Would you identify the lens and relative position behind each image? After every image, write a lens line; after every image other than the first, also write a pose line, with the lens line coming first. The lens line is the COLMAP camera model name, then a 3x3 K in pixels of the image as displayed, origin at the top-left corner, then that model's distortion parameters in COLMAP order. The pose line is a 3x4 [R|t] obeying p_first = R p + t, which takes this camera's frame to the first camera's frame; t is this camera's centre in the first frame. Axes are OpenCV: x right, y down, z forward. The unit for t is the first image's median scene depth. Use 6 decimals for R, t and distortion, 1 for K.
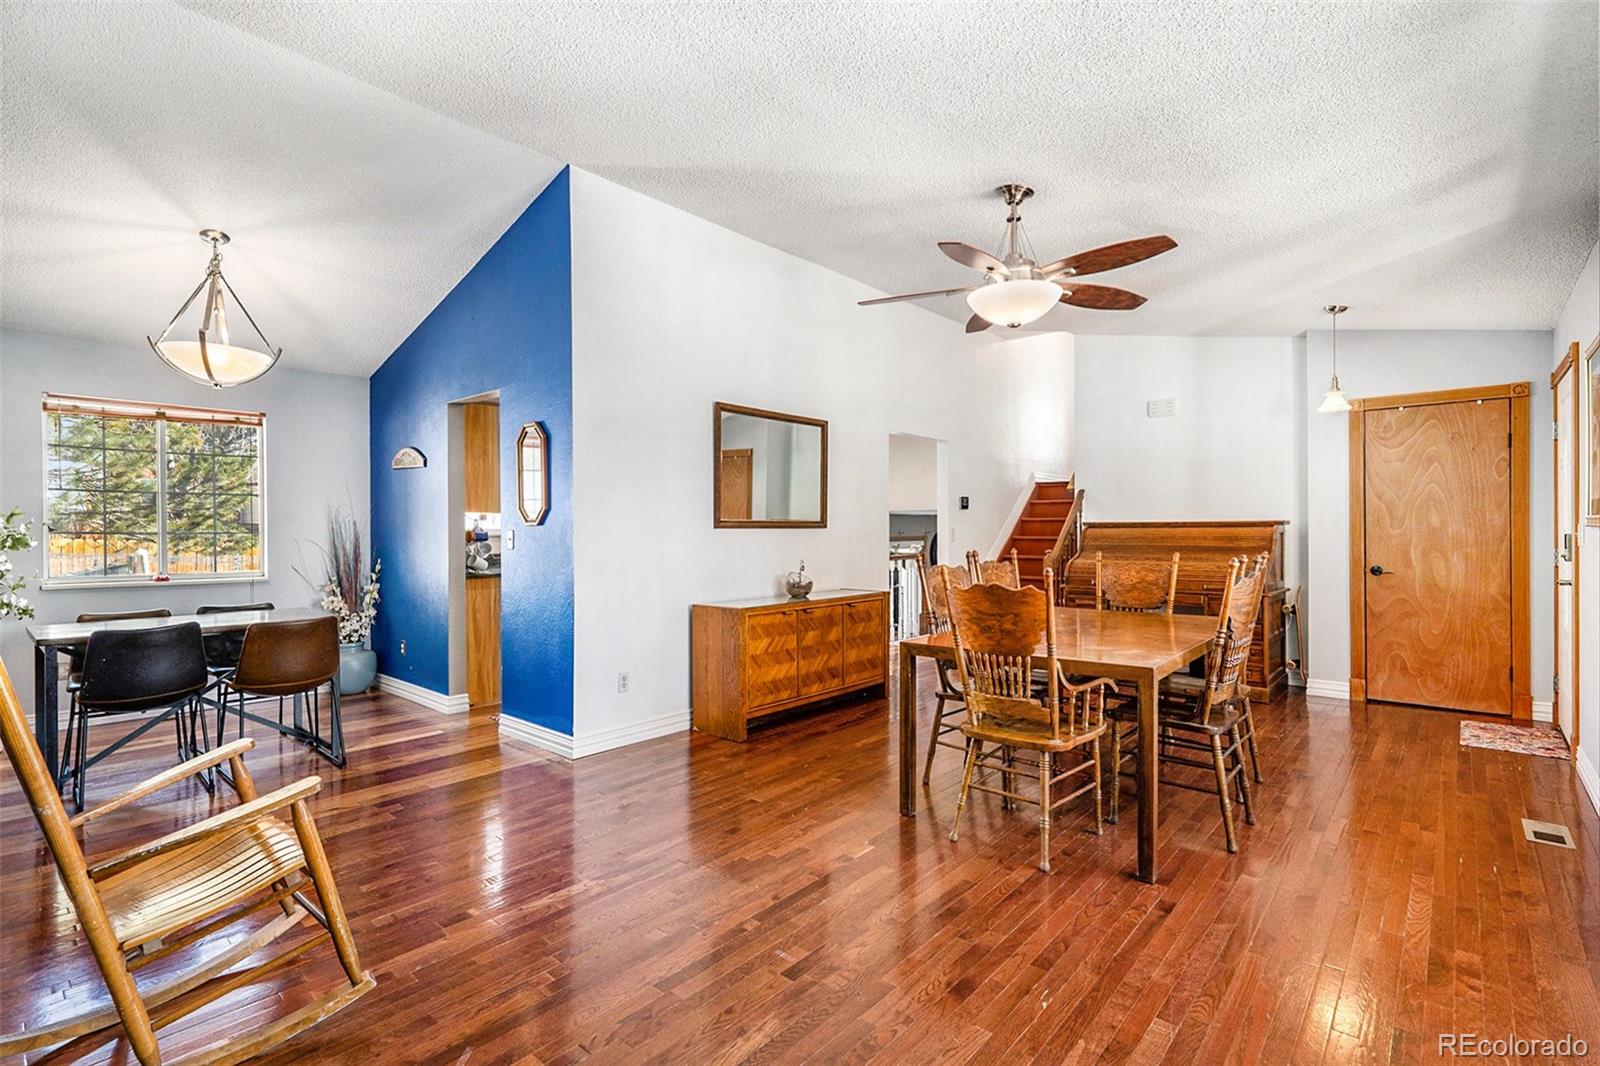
lens RADIAL K [[758.6, 0, 789.9], [0, 758.6, 530.1], [0, 0, 1]] dist [-0.012504, 0.001324]
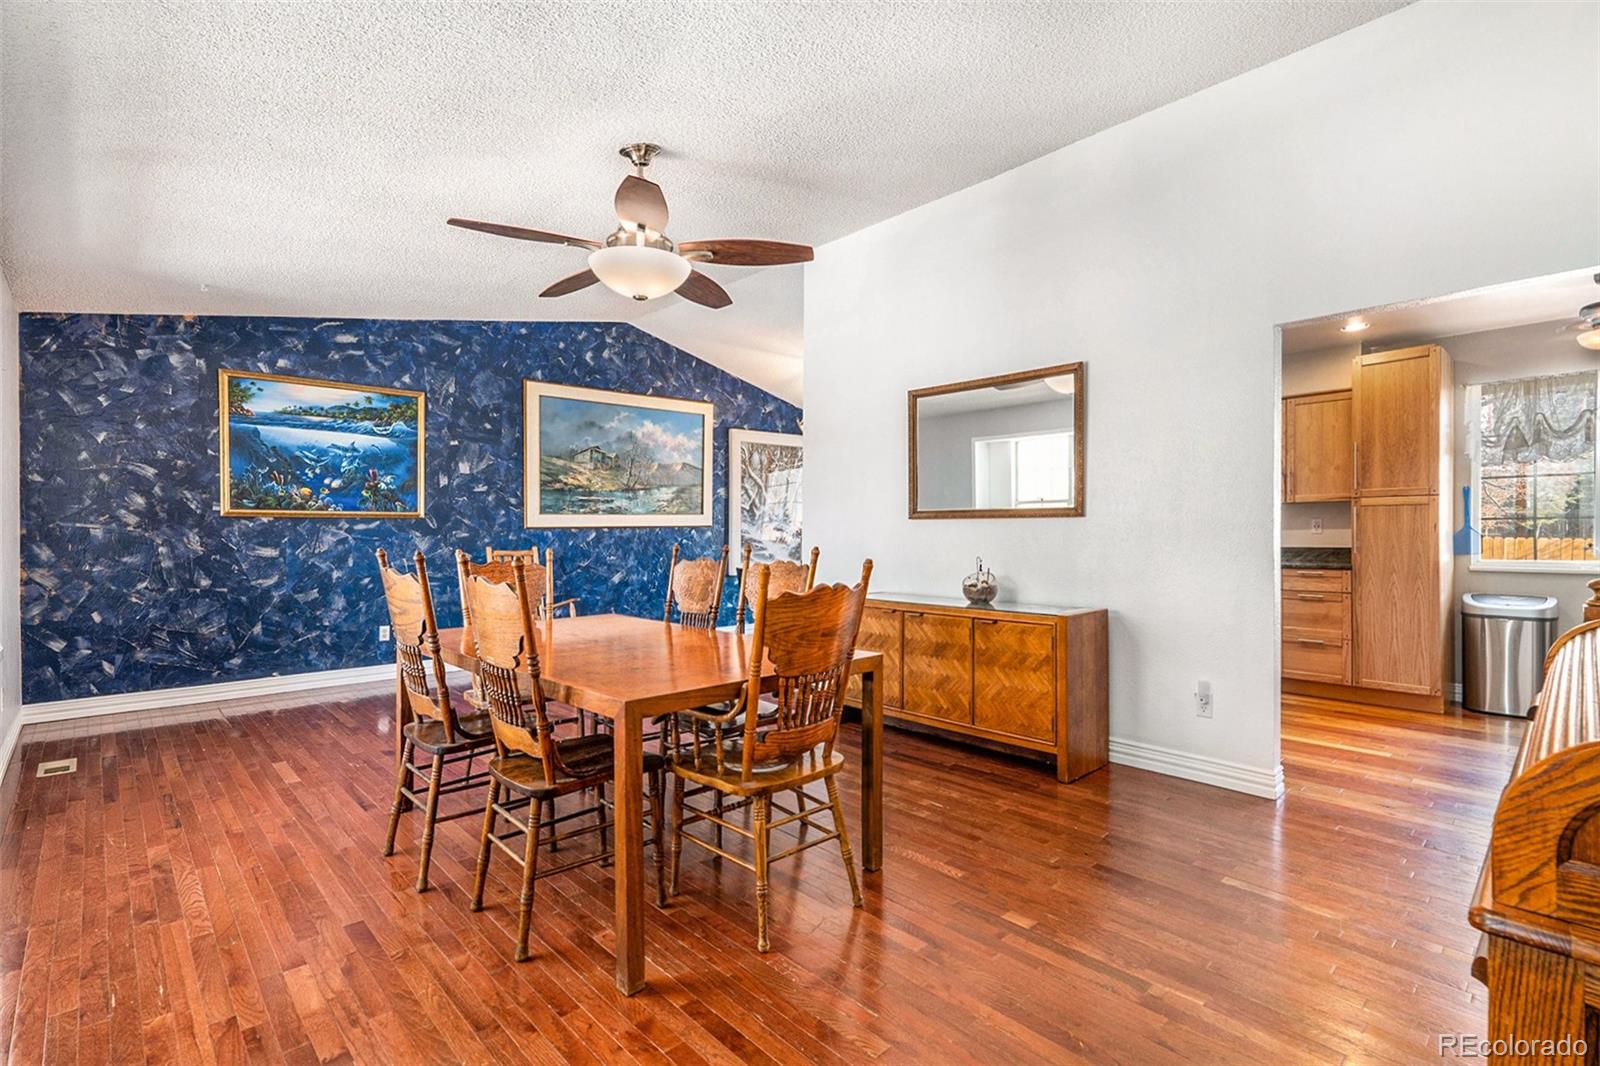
lens RADIAL K [[758.6, 0, 827.4], [0, 758.6, 523.3], [0, 0, 1]] dist [-0.012504, 0.001324]
pose [[-0.076792, 0.000987, -0.997047, 0.874800], [0.006176, 0.999981, 0.000514, 0.001611], [0.997028, -0.006119, -0.076797, 0.950142]]
